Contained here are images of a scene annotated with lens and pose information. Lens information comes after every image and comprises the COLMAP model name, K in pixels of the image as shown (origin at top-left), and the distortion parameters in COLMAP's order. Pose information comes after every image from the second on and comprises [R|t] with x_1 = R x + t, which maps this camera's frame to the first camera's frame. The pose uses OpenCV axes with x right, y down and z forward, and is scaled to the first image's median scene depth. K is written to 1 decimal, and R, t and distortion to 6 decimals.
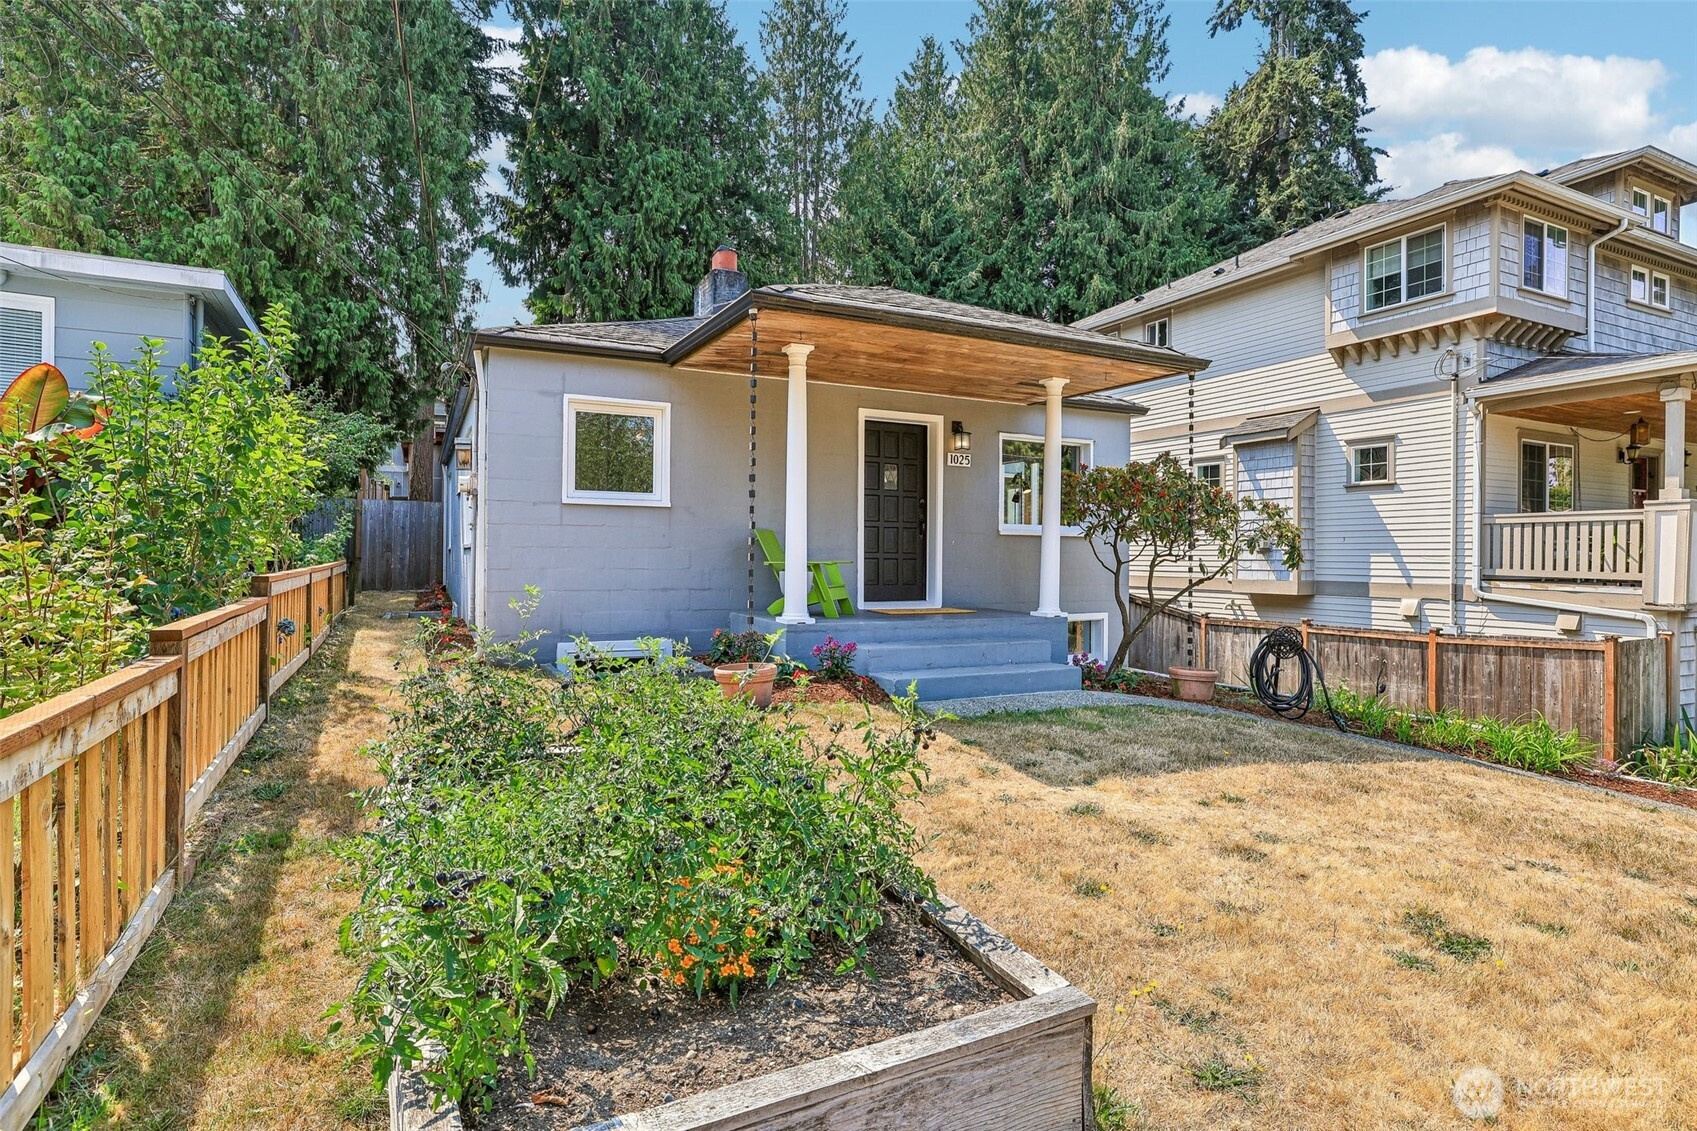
lens RADIAL K [[895.9, 0, 855.6], [0, 895.9, 560.6], [0, 0, 1]] dist [-0.003263, -0.000215]
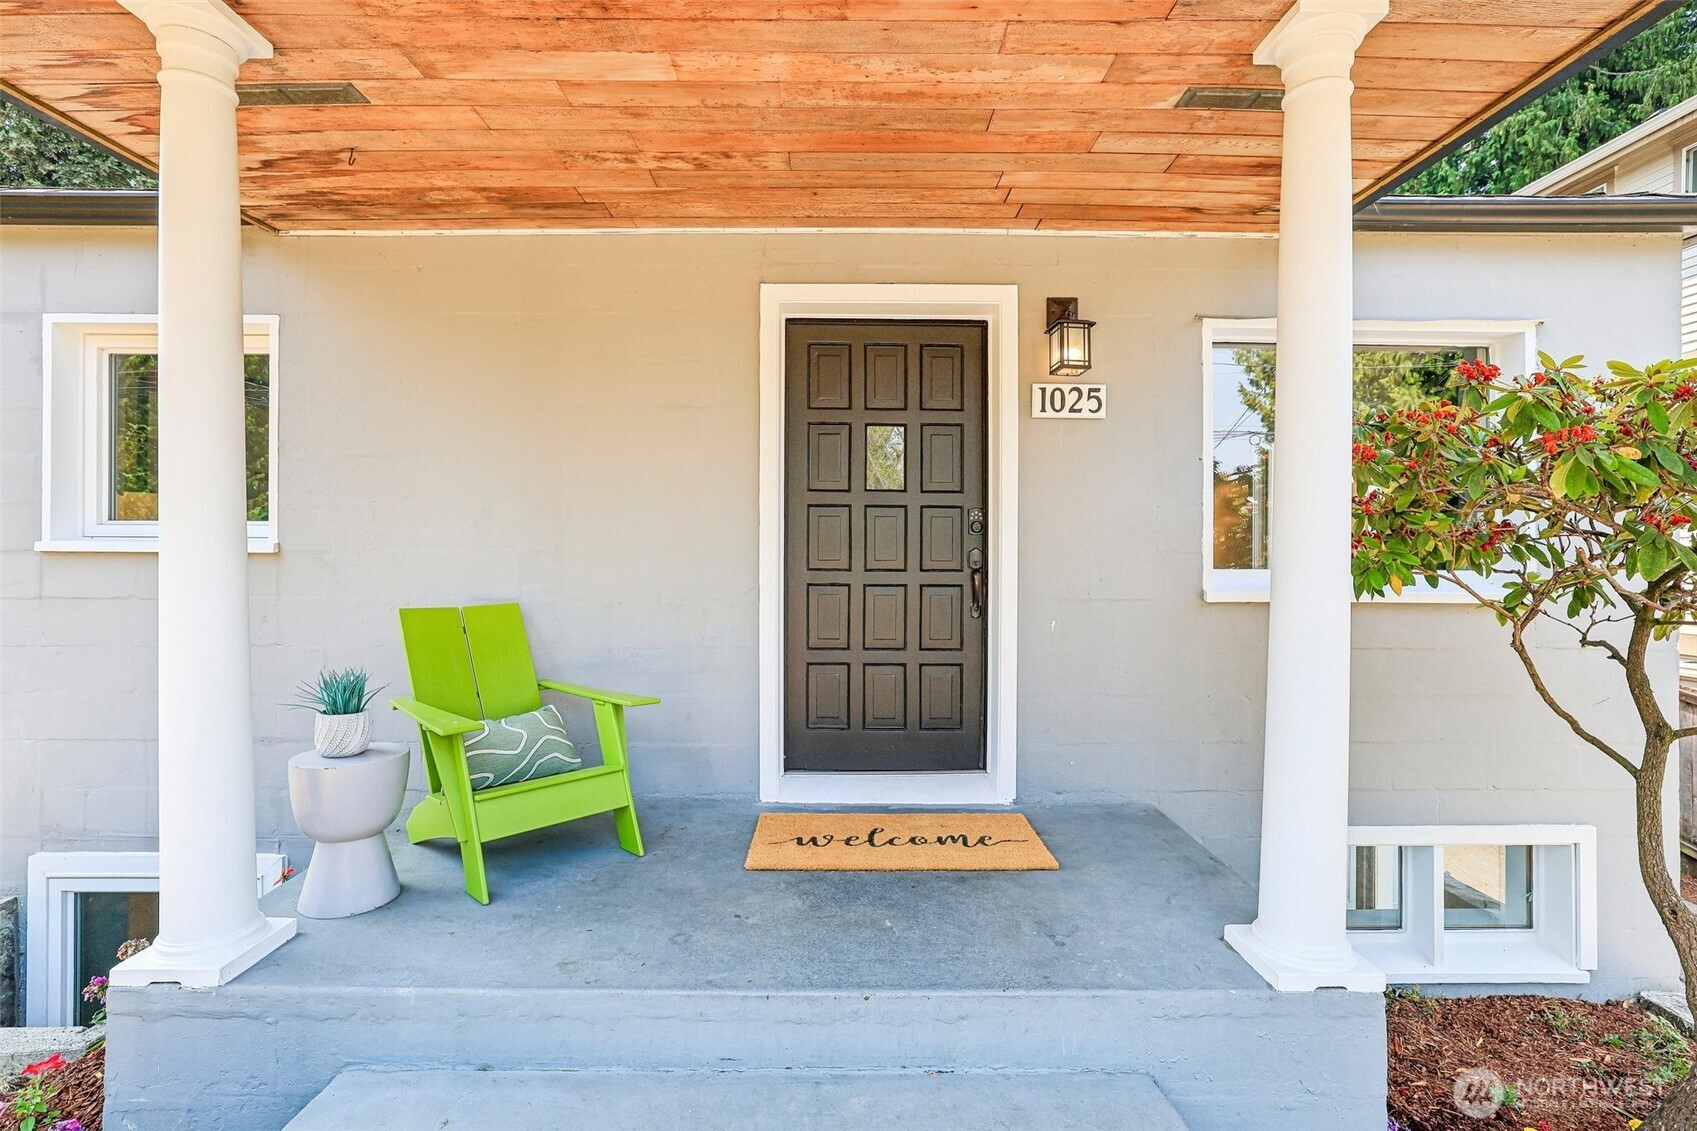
lens RADIAL K [[807.8, 0, 835.0], [0, 807.8, 566.3], [0, 0, 1]] dist [-0.021014, 0.004007]
pose [[0.885893, -0.004781, -0.463864, 0.184079], [0.000703, 0.999960, -0.008964, -0.041764], [0.463889, 0.007615, 0.885861, 0.663774]]
